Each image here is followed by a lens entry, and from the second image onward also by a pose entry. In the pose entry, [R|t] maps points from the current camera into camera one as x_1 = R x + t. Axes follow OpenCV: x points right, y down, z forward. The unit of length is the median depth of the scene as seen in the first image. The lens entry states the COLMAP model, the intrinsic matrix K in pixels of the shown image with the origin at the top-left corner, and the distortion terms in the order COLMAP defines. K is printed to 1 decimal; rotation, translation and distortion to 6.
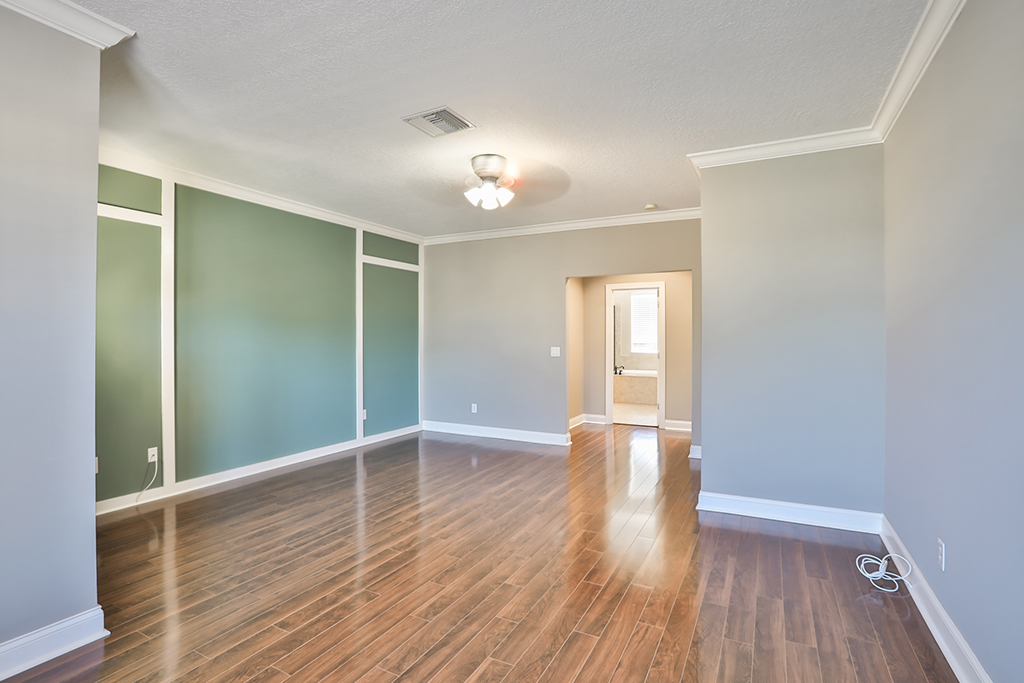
lens RADIAL K [[501.9, 0, 512.0], [0, 501.9, 341.5], [0, 0, 1]] dist [-0.069425, 0.030380]
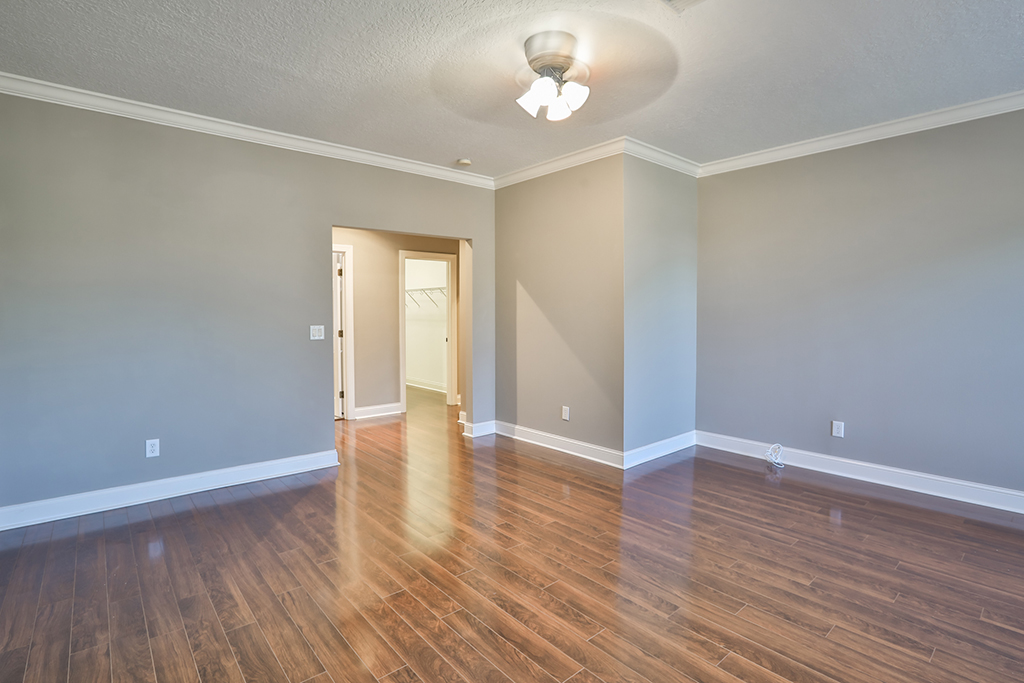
lens RADIAL K [[504.5, 0, 513.2], [0, 504.5, 315.5], [0, 0, 1]] dist [-0.033922, 0.006967]
pose [[0.366159, -0.008754, 0.930511, -0.838658], [0.016782, 0.999855, 0.002803, 0.000672], [-0.930401, 0.014590, 0.366253, 0.958761]]
